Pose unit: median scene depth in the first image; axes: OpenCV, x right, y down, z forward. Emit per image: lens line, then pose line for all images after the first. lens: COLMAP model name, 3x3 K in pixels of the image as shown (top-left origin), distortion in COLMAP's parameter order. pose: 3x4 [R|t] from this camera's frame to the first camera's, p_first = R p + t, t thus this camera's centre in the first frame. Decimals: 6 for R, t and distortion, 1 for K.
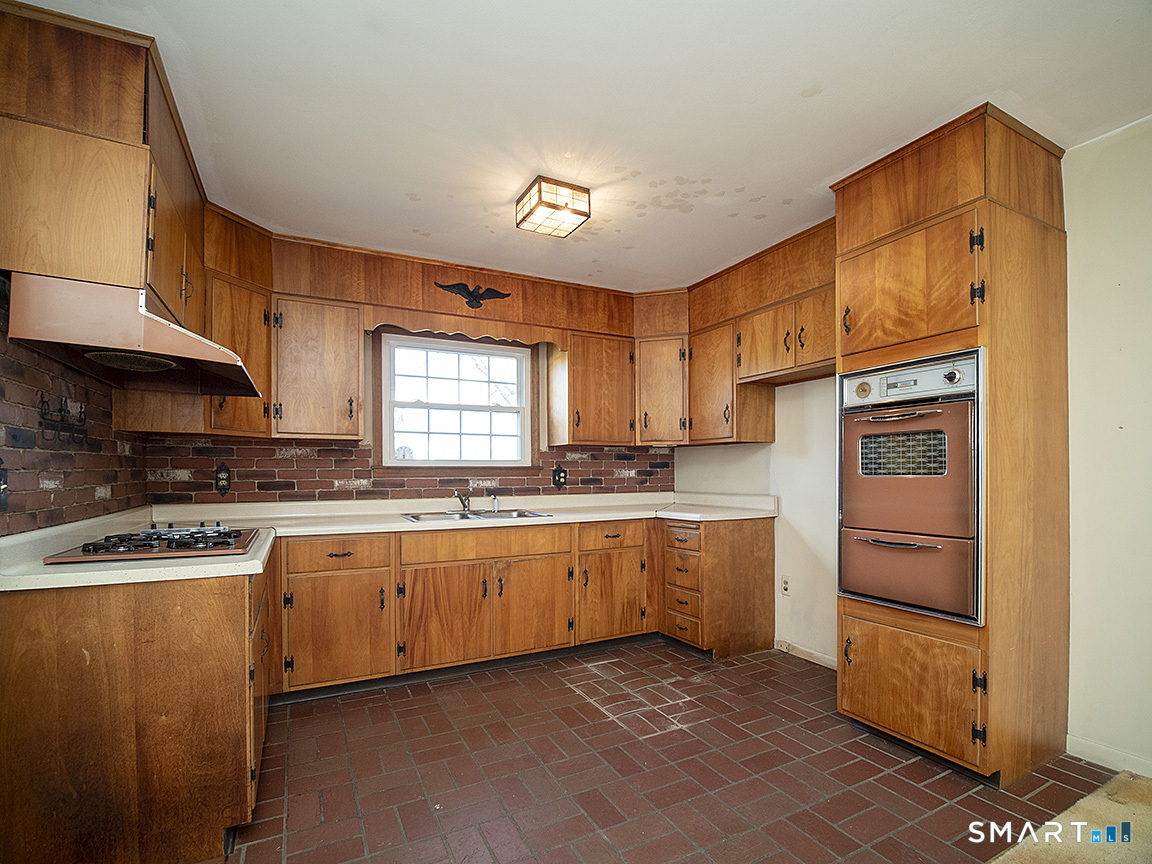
lens RADIAL K [[540.1, 0, 577.0], [0, 540.1, 465.4], [0, 0, 1]] dist [-0.002364, -0.007033]
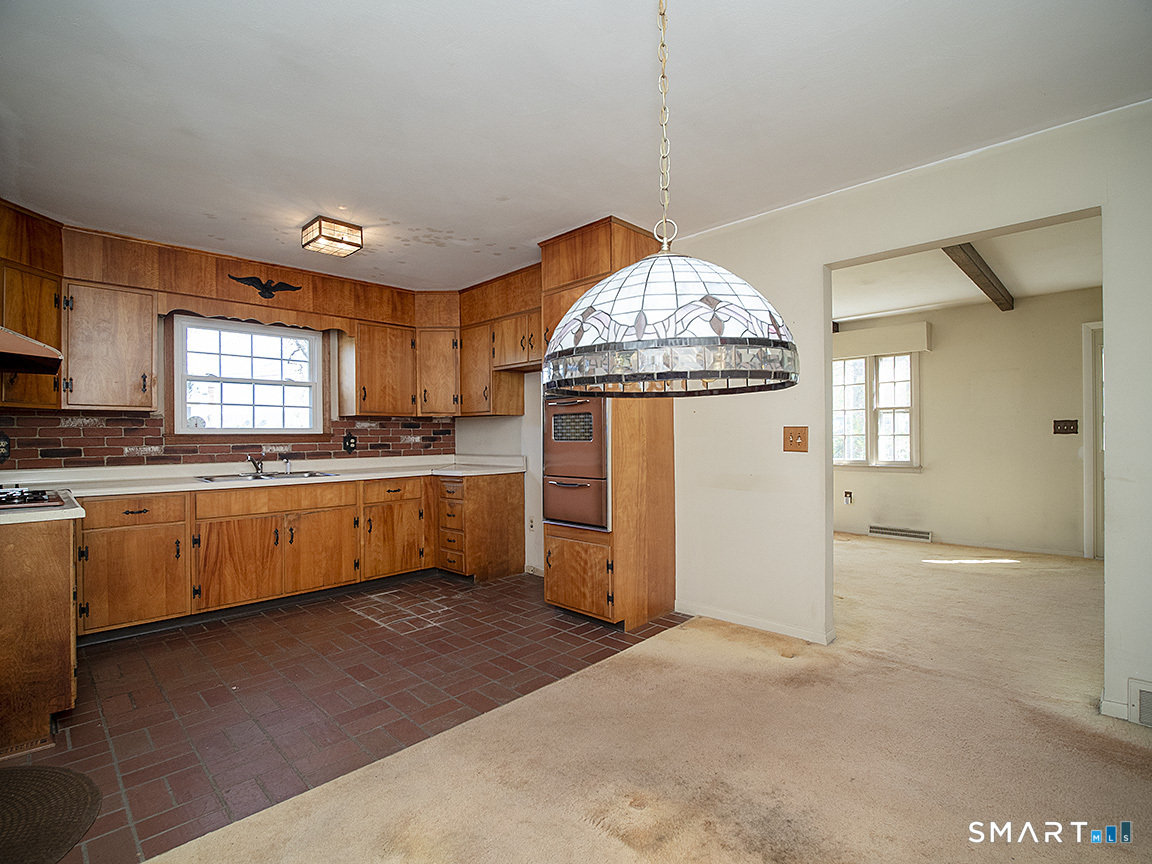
lens RADIAL K [[551.5, 0, 576.0], [0, 551.5, 432.0], [0, 0, 1]] dist [-0.003417, -0.007013]
pose [[0.951171, -0.000733, 0.308663, 0.081086], [-0.000651, 0.999990, 0.004382, -0.009033], [-0.308663, -0.004369, 0.951162, -0.351420]]
